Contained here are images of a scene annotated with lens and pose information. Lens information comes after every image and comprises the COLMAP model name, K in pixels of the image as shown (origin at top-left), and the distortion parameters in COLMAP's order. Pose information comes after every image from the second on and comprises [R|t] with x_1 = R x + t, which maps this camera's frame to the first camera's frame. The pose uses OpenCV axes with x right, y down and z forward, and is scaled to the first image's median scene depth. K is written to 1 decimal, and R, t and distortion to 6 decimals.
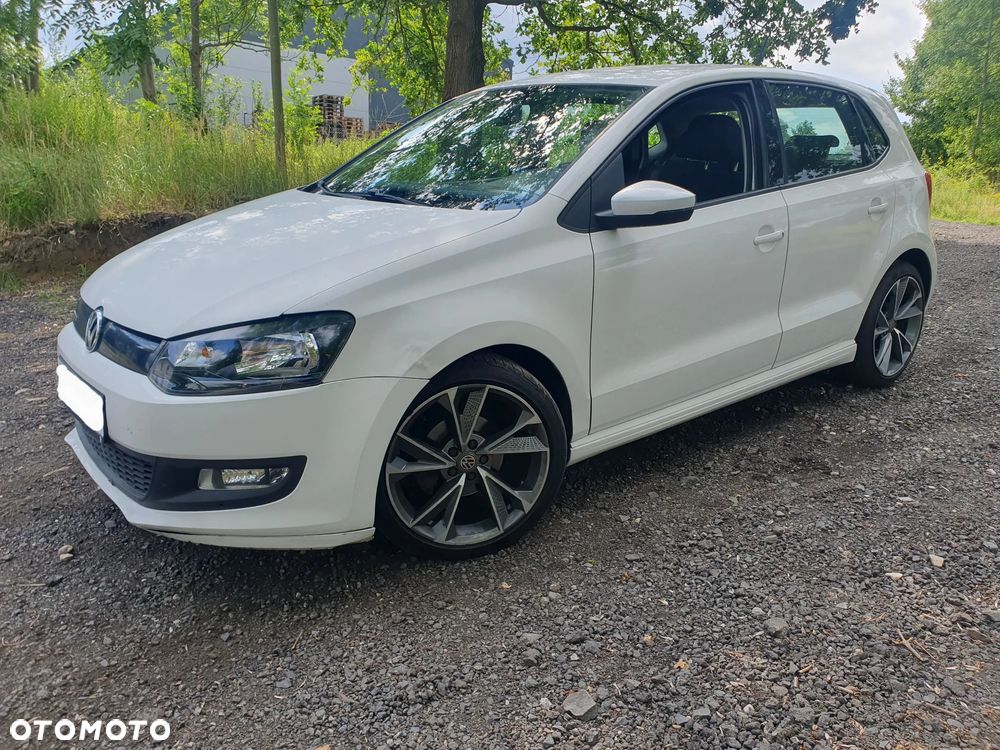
lens RADIAL K [[806.0, 0, 506.6], [0, 806.0, 388.0], [0, 0, 1]] dist [-0.006006, 0.037123]
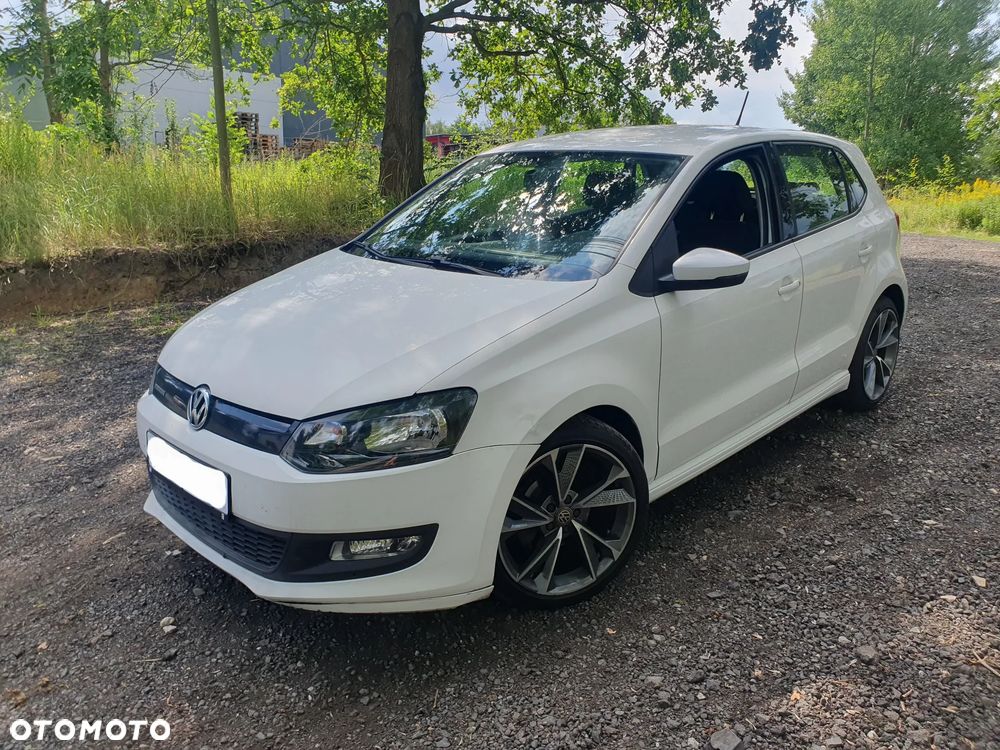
lens RADIAL K [[806.0, 0, 499.8], [0, 806.0, 376.7], [0, 0, 1]] dist [-0.006006, 0.037123]
pose [[0.994576, -0.039223, 0.096331, -0.212036], [0.041562, 0.998885, -0.022386, -0.067800], [-0.095345, 0.026268, 0.995098, -0.061704]]
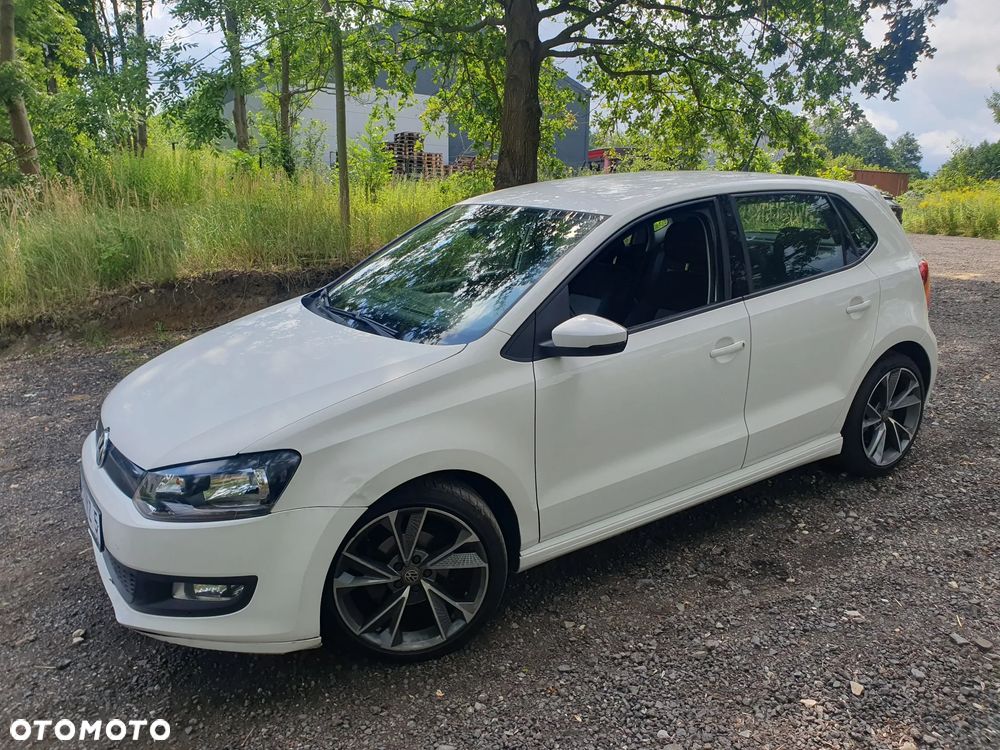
lens RADIAL K [[806.0, 0, 490.3], [0, 806.0, 383.2], [0, 0, 1]] dist [-0.006006, 0.037123]
pose [[0.992424, 0.007420, -0.122638, 0.176858], [-0.011333, 0.999448, -0.031240, -0.127278], [0.122338, 0.032393, 0.991960, -0.086853]]
